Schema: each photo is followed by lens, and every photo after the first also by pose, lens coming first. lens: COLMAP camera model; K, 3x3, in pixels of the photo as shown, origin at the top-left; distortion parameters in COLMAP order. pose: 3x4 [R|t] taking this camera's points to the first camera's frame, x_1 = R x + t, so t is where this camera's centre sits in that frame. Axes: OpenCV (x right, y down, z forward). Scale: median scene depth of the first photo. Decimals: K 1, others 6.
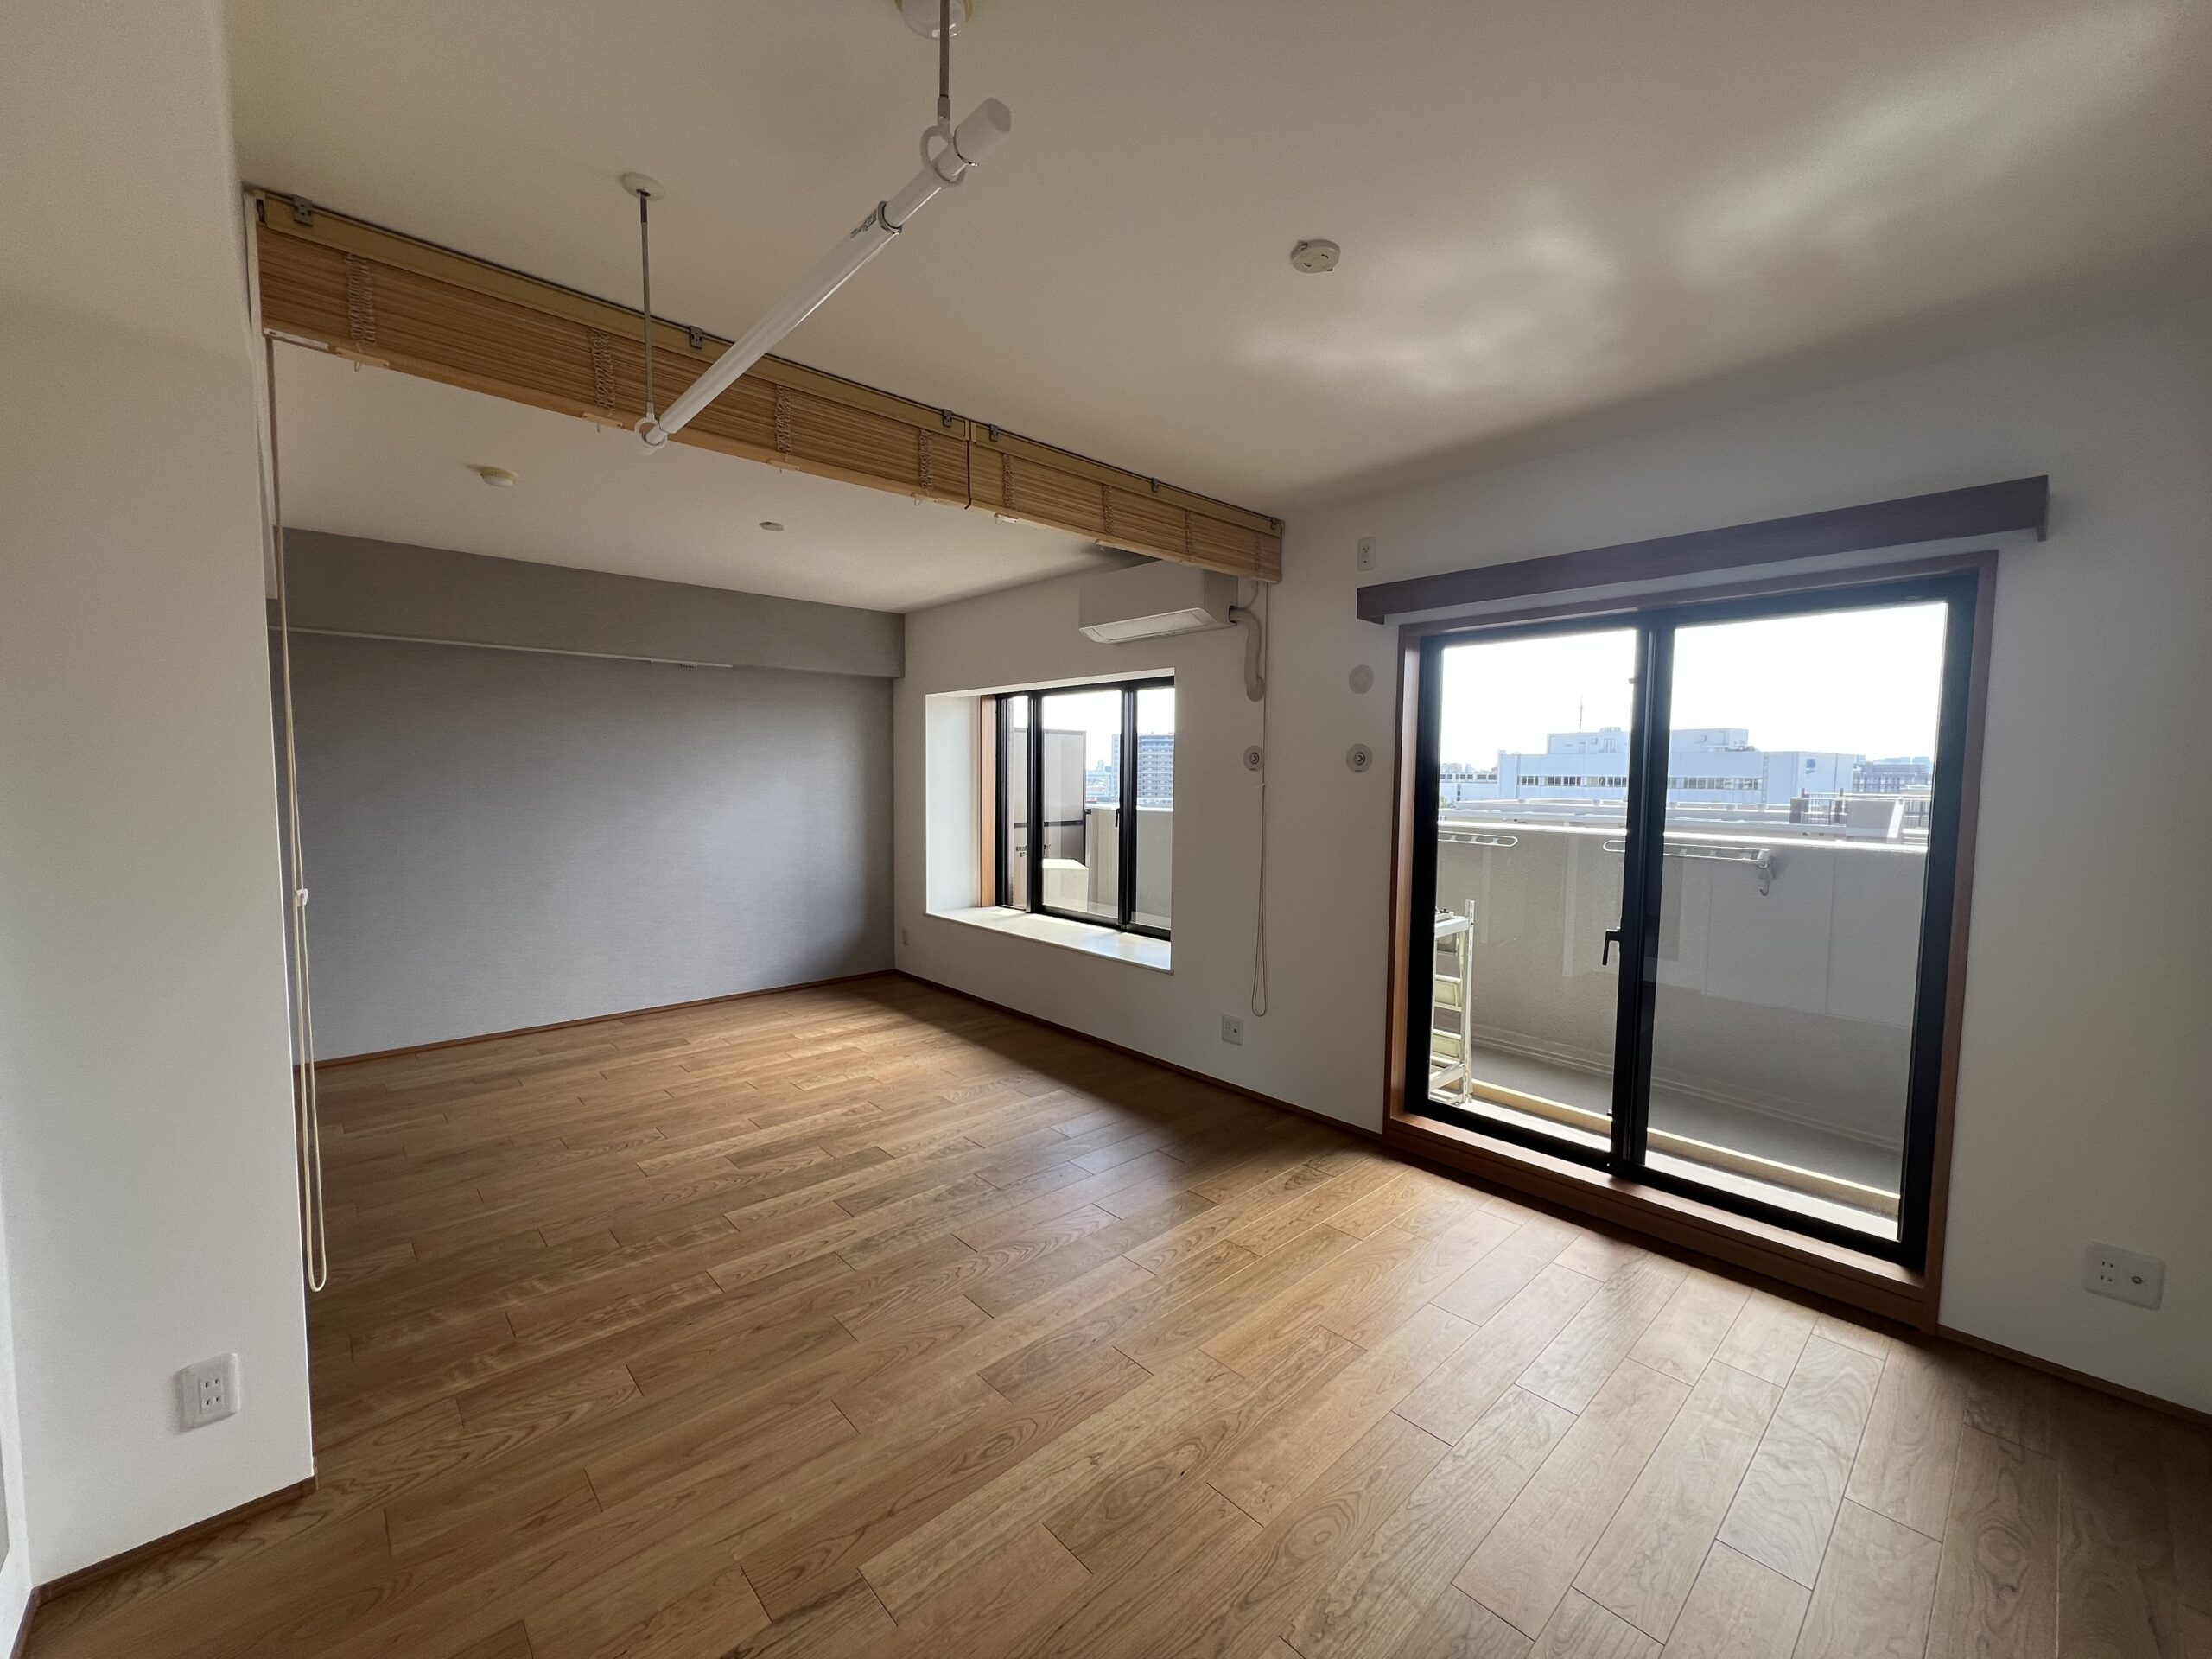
lens RADIAL K [[887.3, 0, 1097.4], [0, 887.3, 819.8], [0, 0, 1]] dist [-0.001972, -0.000062]
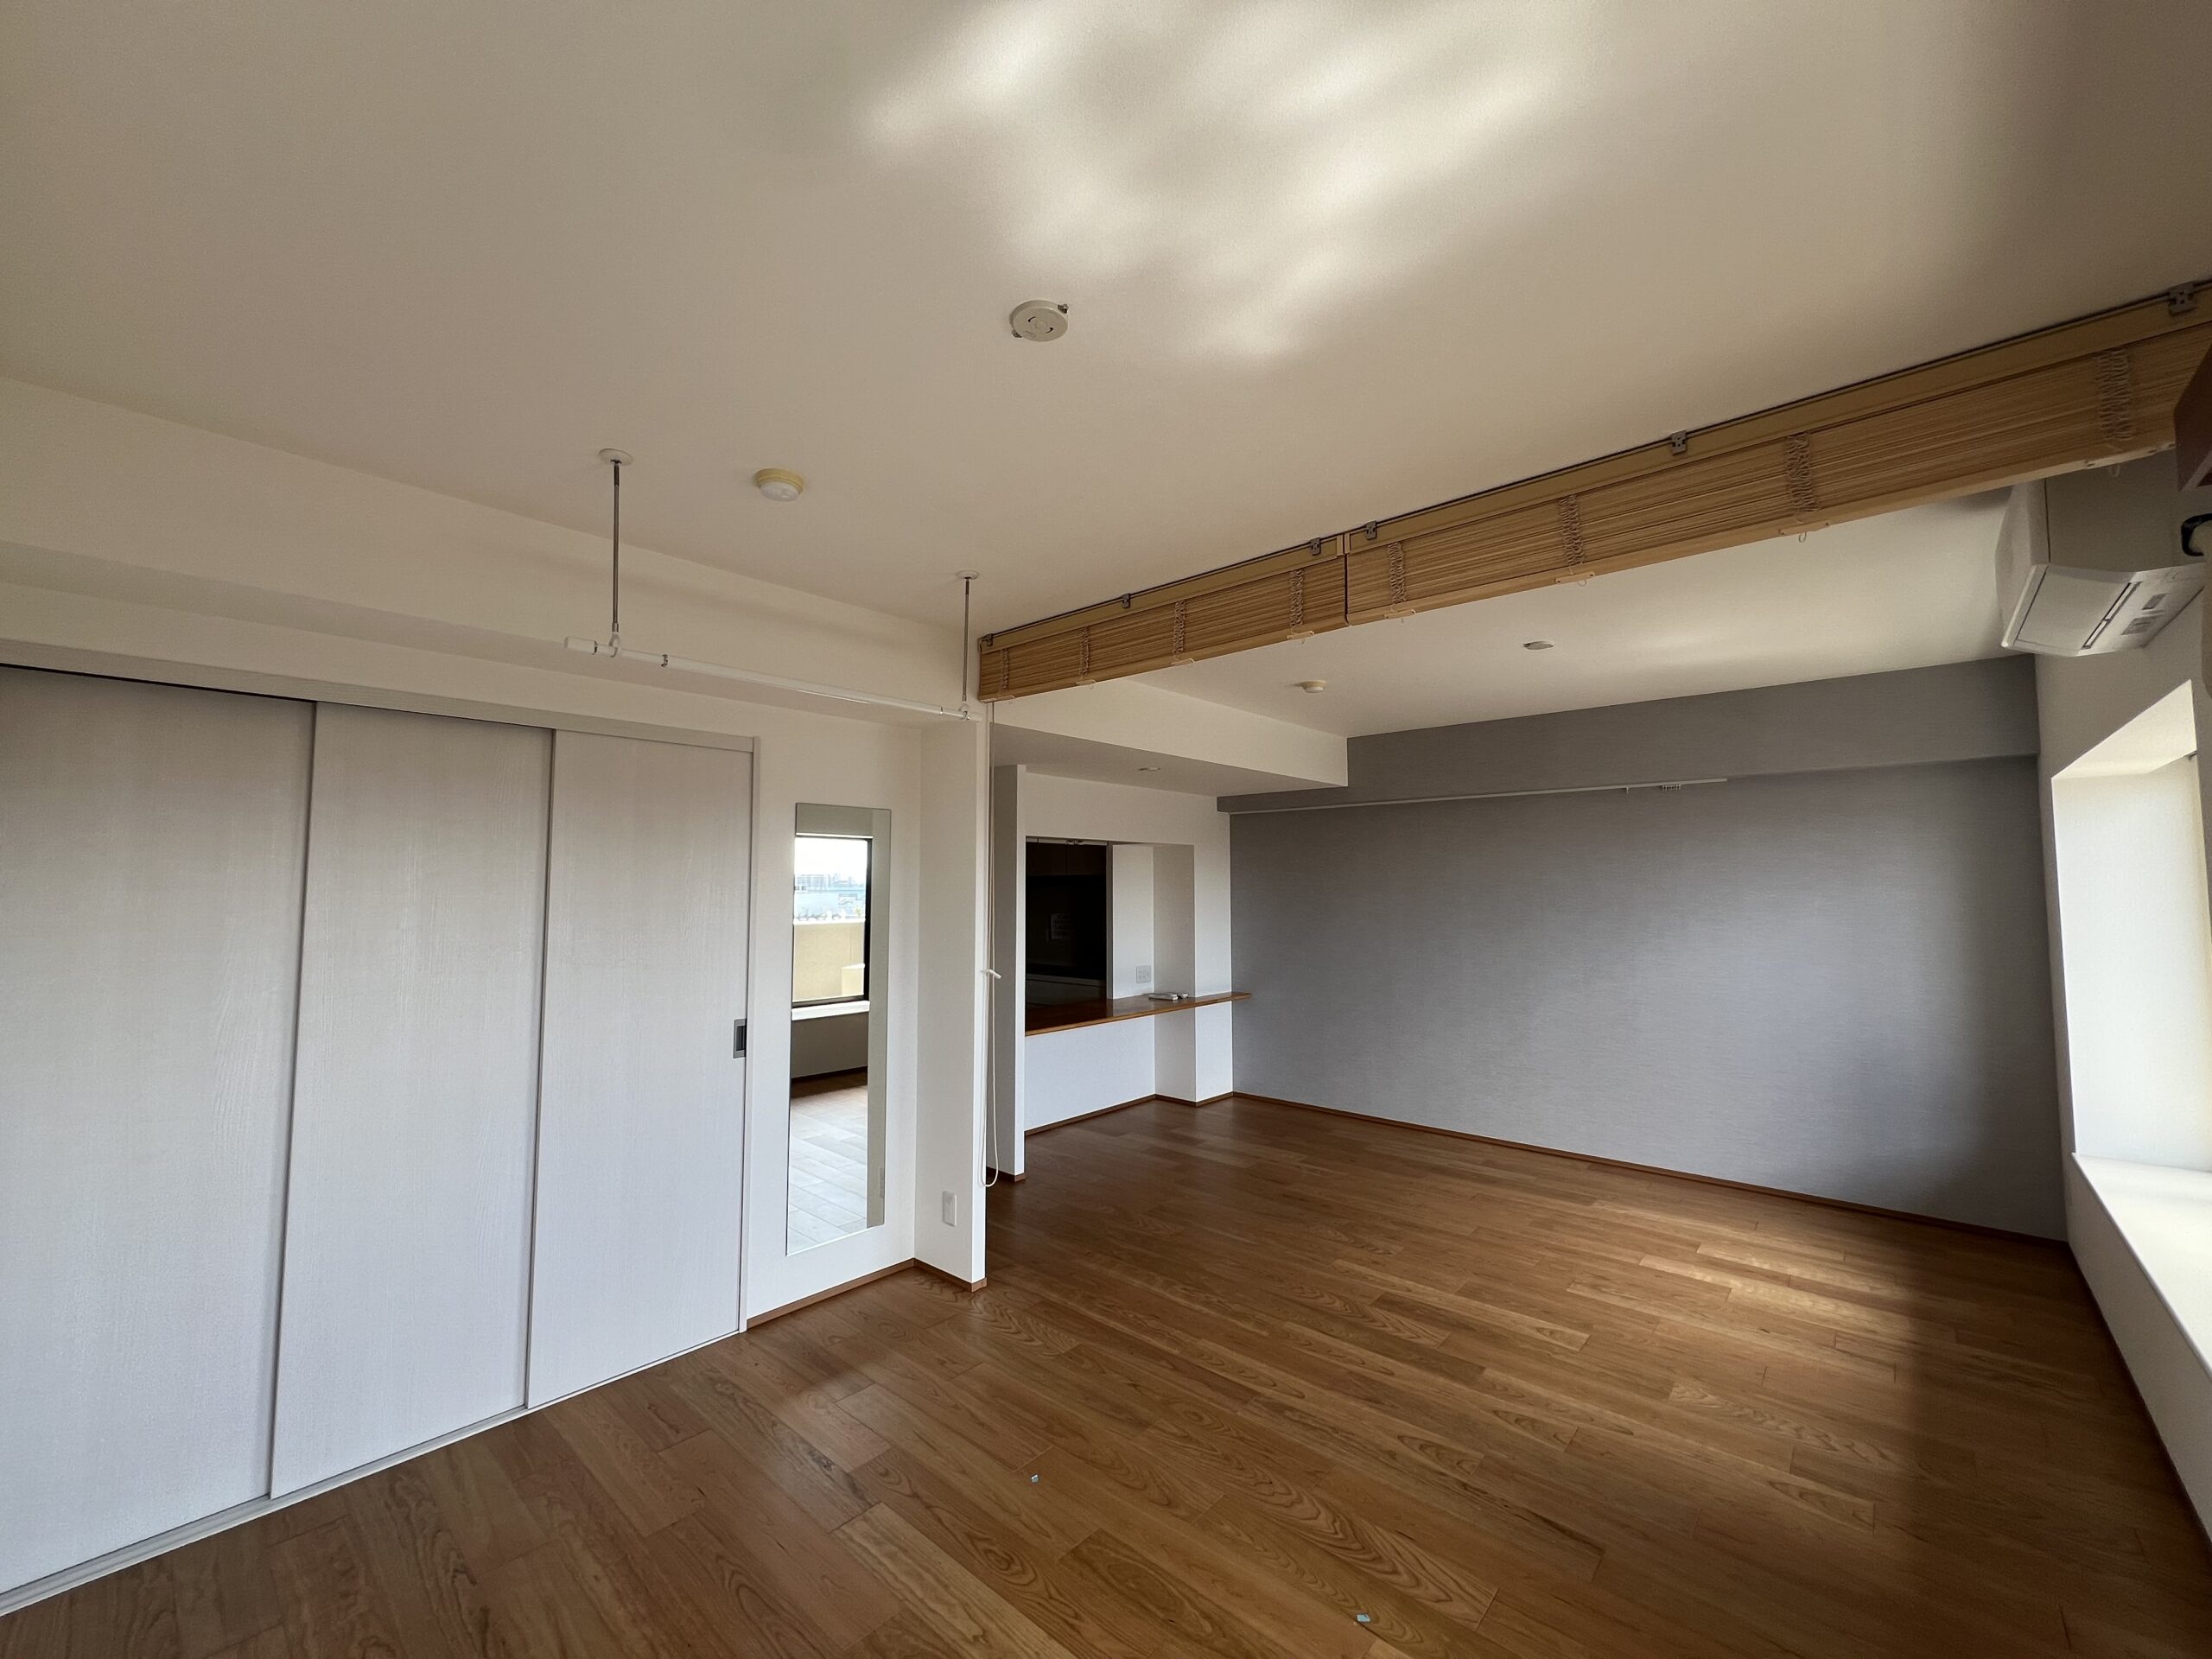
lens RADIAL K [[884.3, 0, 1121.2], [0, 884.3, 832.2], [0, 0, 1]] dist [0.002157, 0.000555]
pose [[0.109940, -0.071266, -0.991380, 0.484952], [-0.051058, 0.995704, -0.077239, -0.040480], [0.992626, 0.059110, 0.105829, 0.468496]]
